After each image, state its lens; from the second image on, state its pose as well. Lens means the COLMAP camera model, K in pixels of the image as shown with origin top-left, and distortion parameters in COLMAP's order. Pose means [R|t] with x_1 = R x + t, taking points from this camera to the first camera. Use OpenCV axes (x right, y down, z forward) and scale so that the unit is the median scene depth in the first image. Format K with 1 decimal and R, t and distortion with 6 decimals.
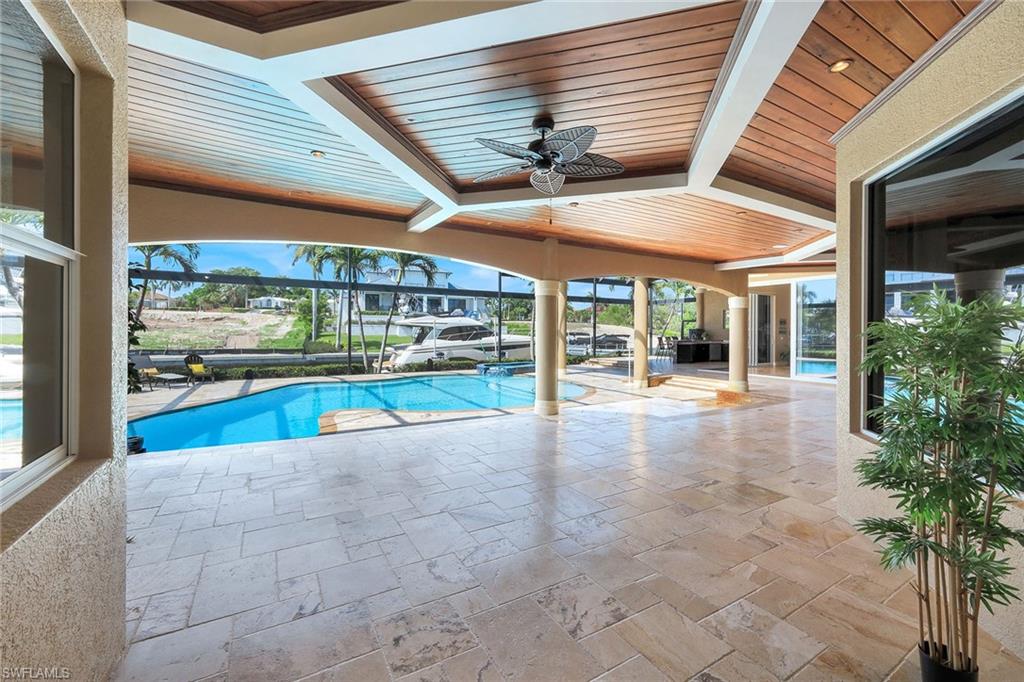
lens RADIAL K [[413.6, 0, 495.7], [0, 413.6, 336.8], [0, 0, 1]] dist [0.003257, -0.000393]
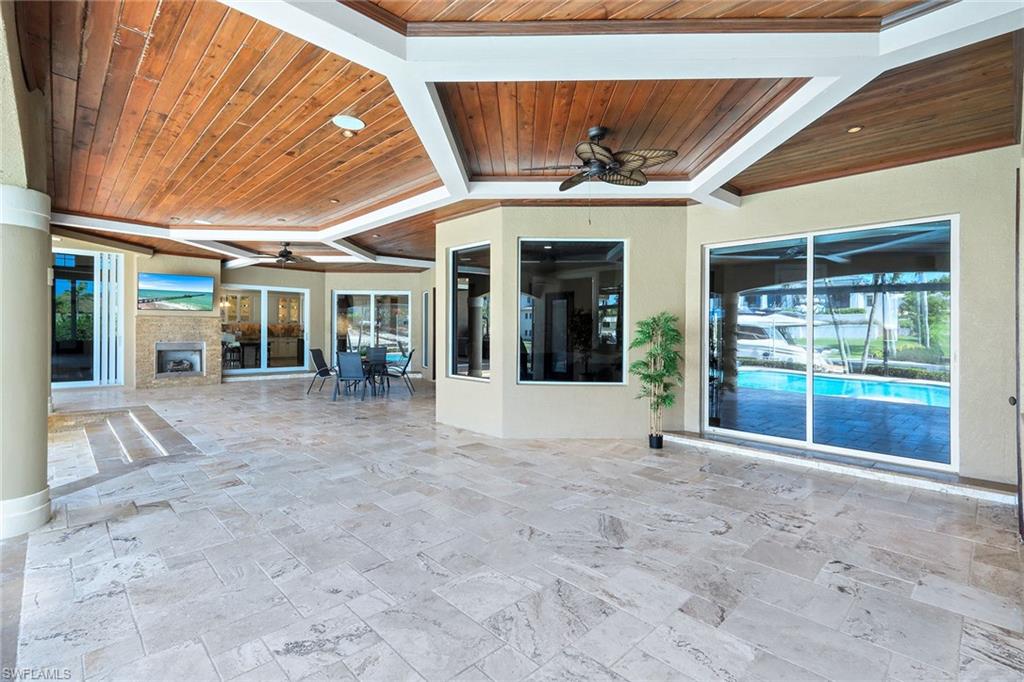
lens RADIAL K [[473.5, 0, 513.0], [0, 473.5, 332.3], [0, 0, 1]] dist [0.001918, 0.000037]
pose [[-0.264690, -0.014645, 0.964222, -1.413861], [0.001416, 0.999878, 0.015575, -0.019921], [-0.964333, 0.005487, -0.264637, 2.133270]]
